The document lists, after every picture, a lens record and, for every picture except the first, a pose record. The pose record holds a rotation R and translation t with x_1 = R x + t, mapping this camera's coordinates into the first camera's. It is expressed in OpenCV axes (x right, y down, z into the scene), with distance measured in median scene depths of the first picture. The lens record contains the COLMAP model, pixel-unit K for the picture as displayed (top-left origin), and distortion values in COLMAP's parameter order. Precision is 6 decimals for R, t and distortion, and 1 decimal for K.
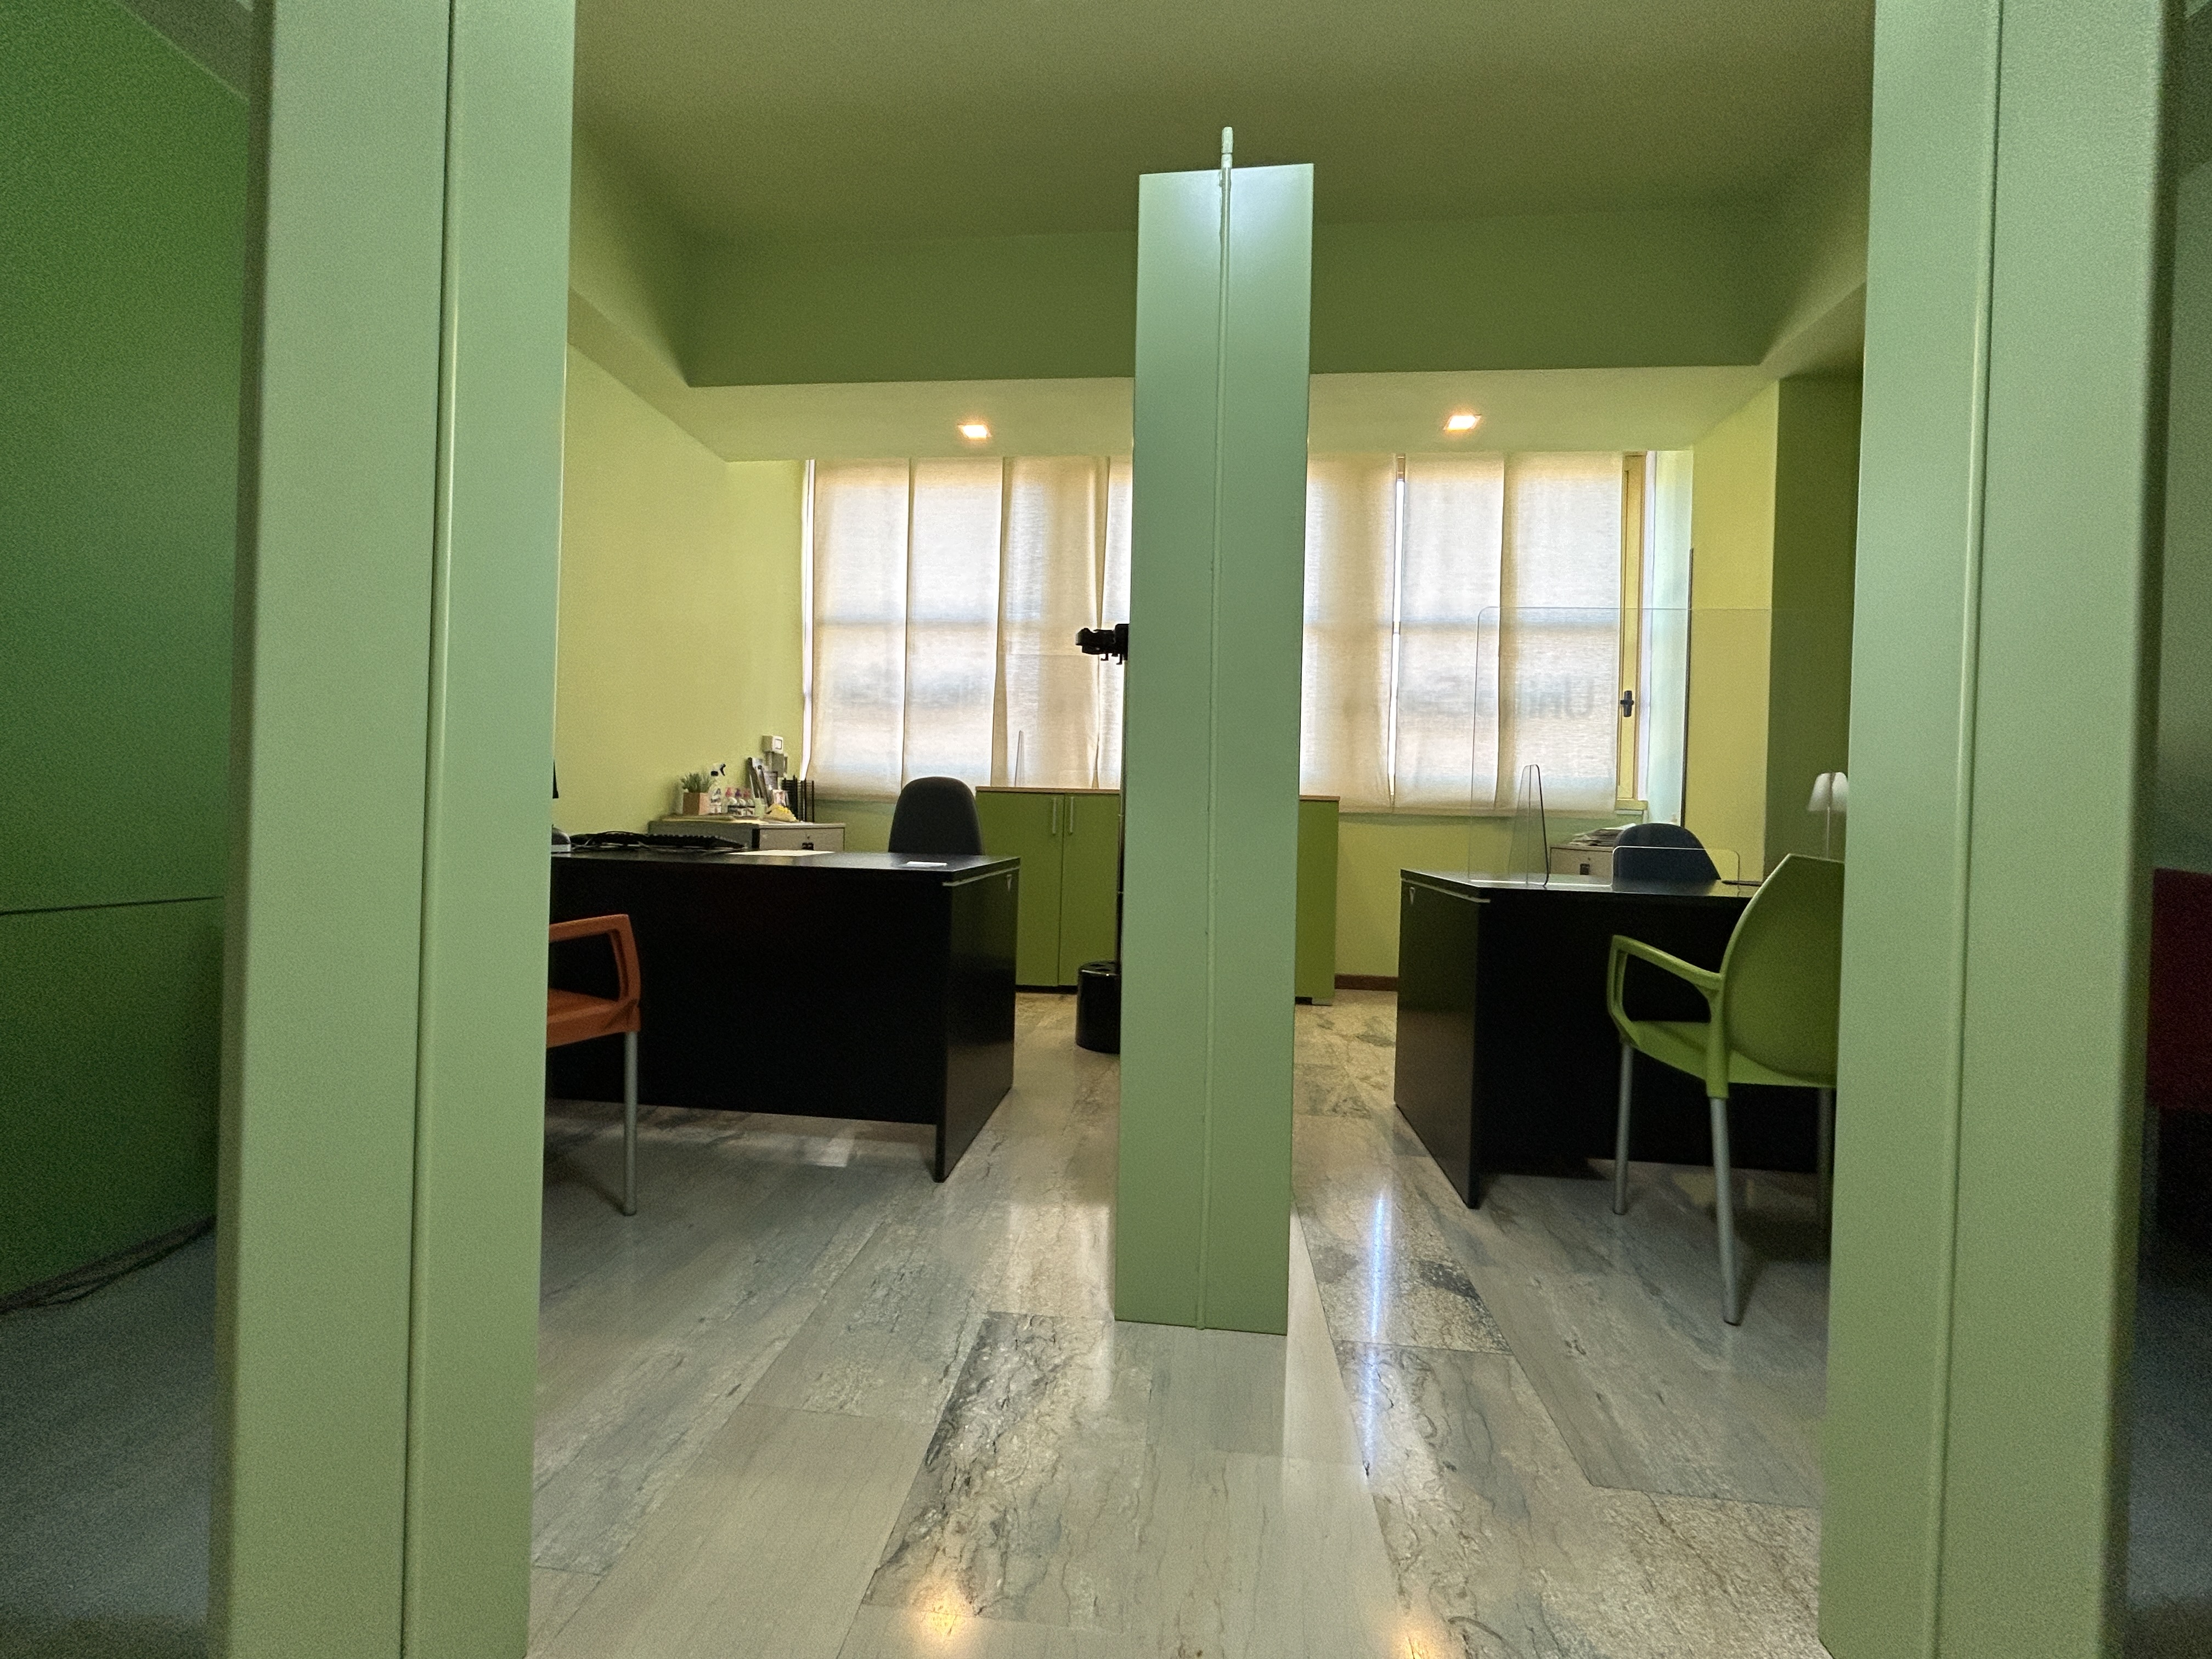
lens RADIAL K [[893.2, 0, 1102.4], [0, 893.2, 824.3], [0, 0, 1]] dist [-0.001136, 0.000674]
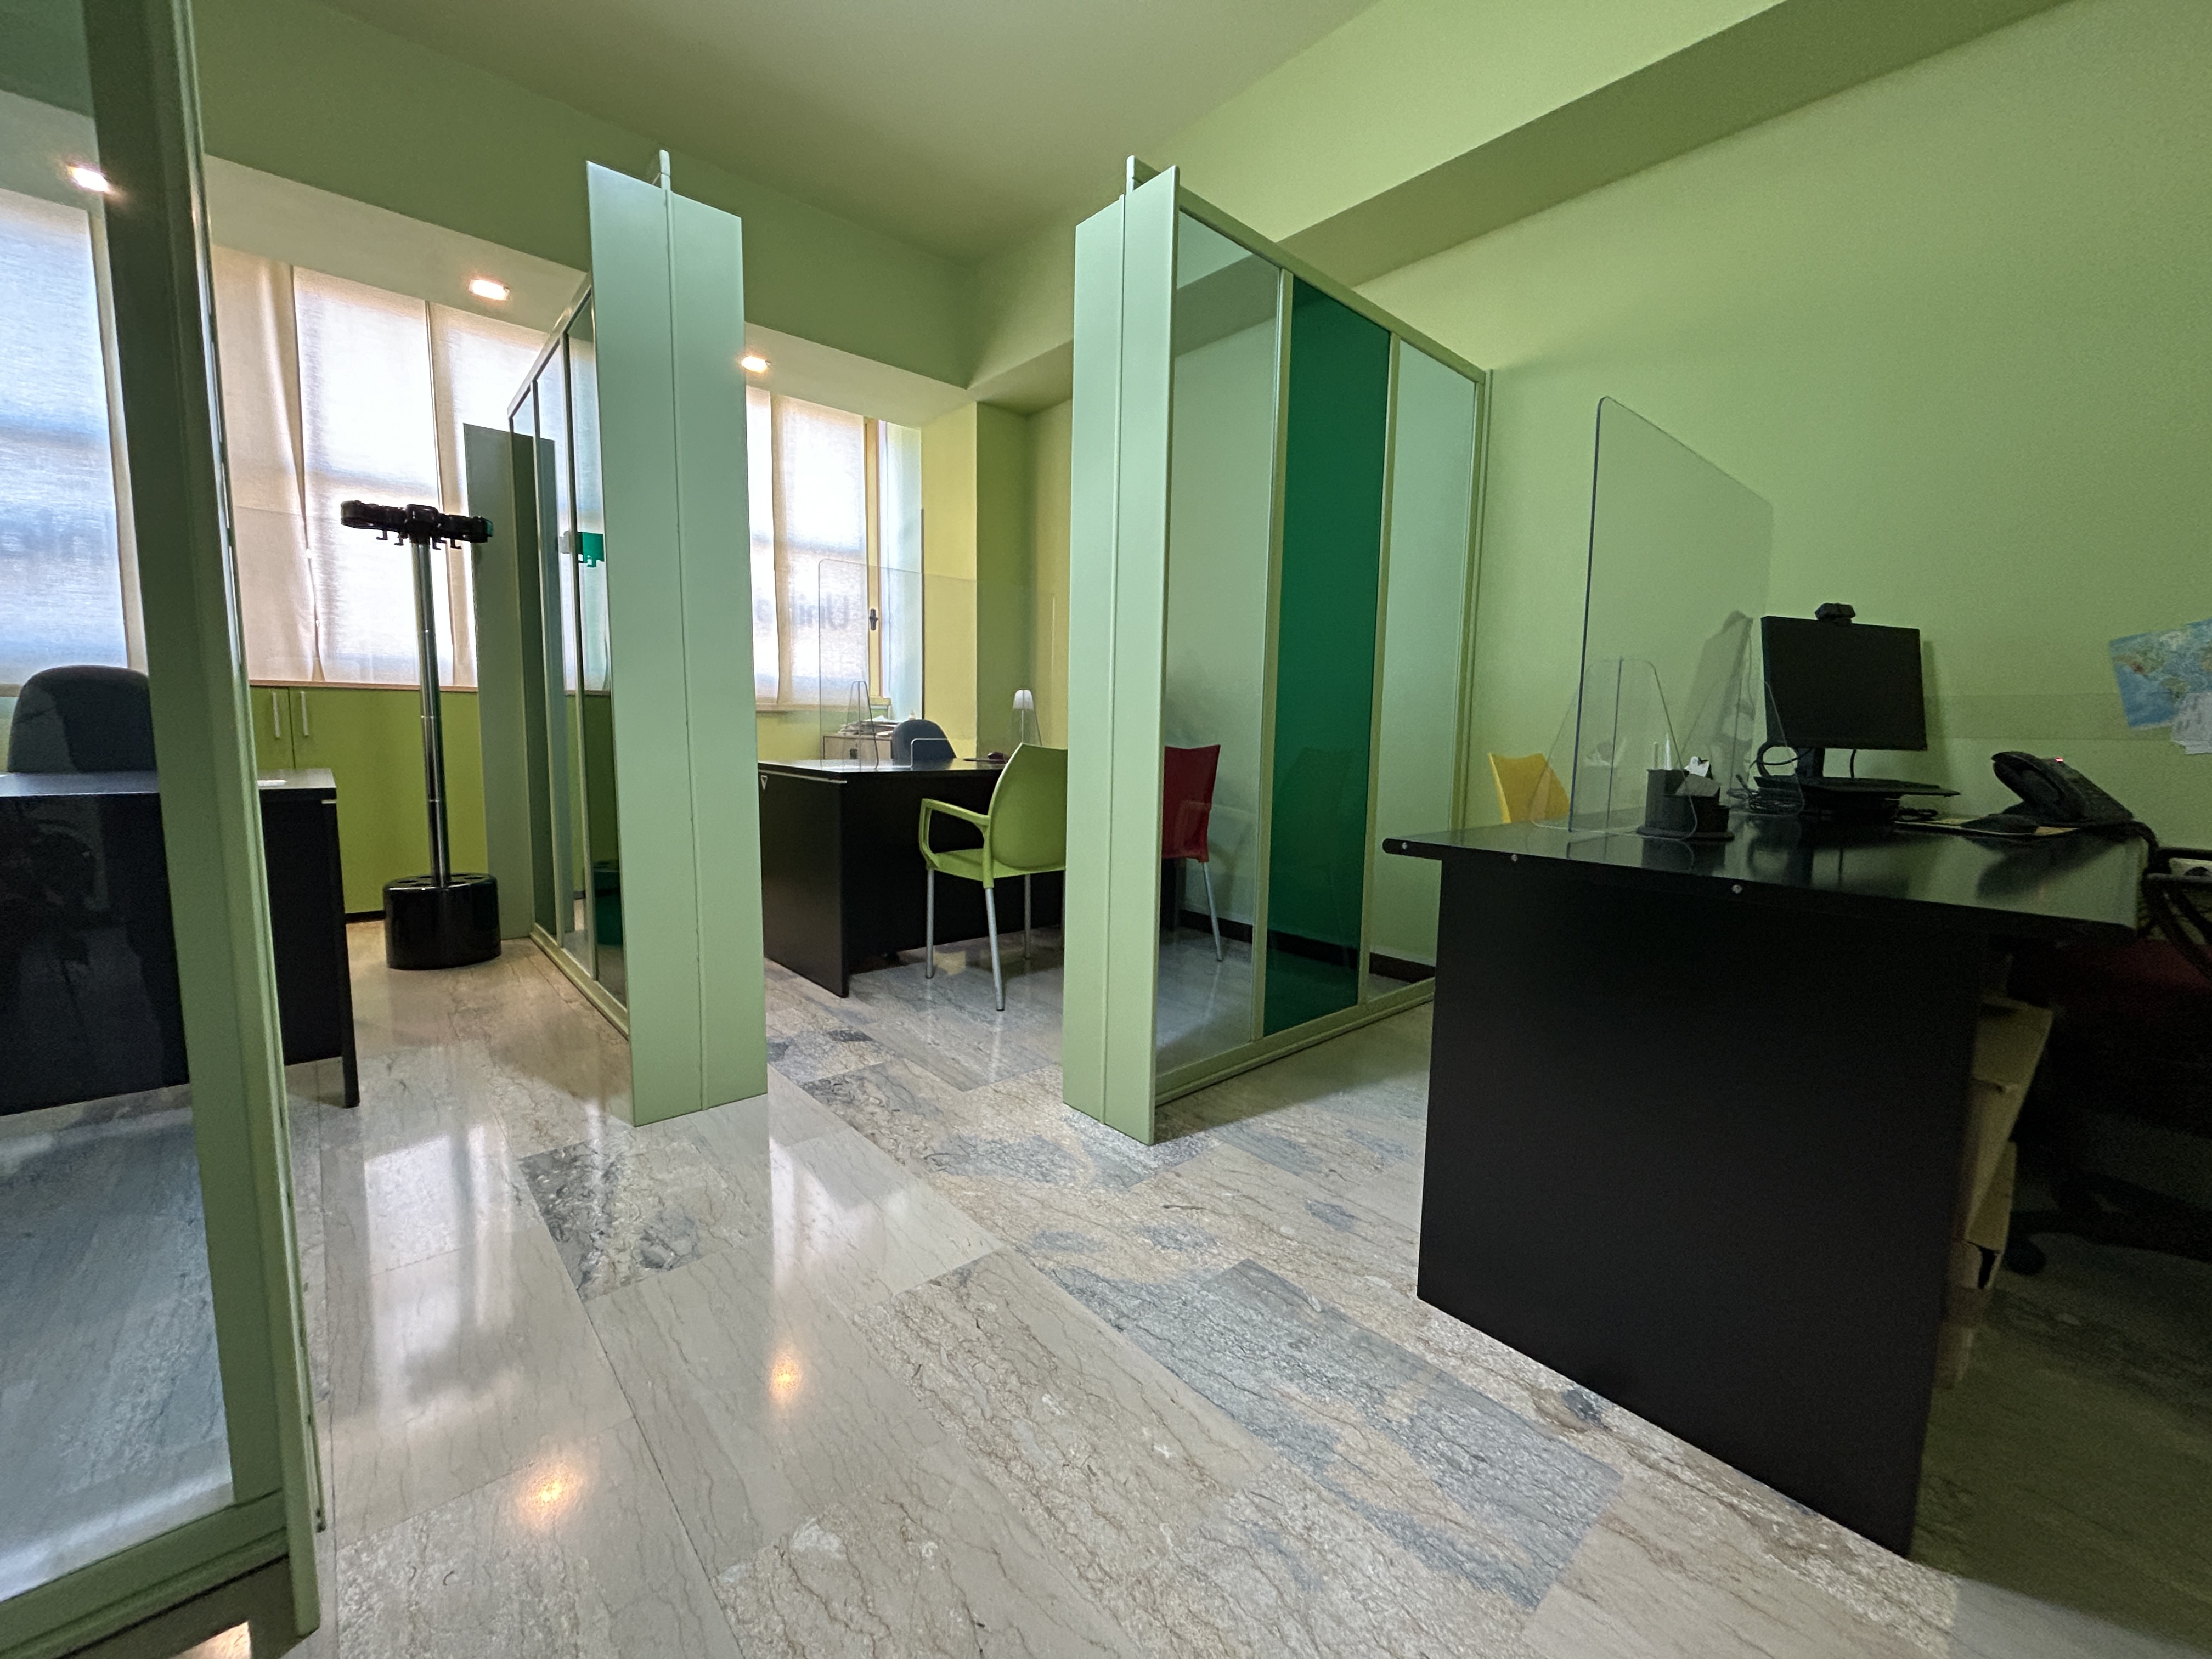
lens RADIAL K [[893.2, 0, 1102.4], [0, 893.2, 824.3], [0, 0, 1]] dist [-0.001136, 0.000674]
pose [[0.675123, -0.099212, 0.731003, -0.311537], [0.004846, 0.991490, 0.130091, -0.026859], [-0.737689, -0.084285, 0.669859, -0.226363]]
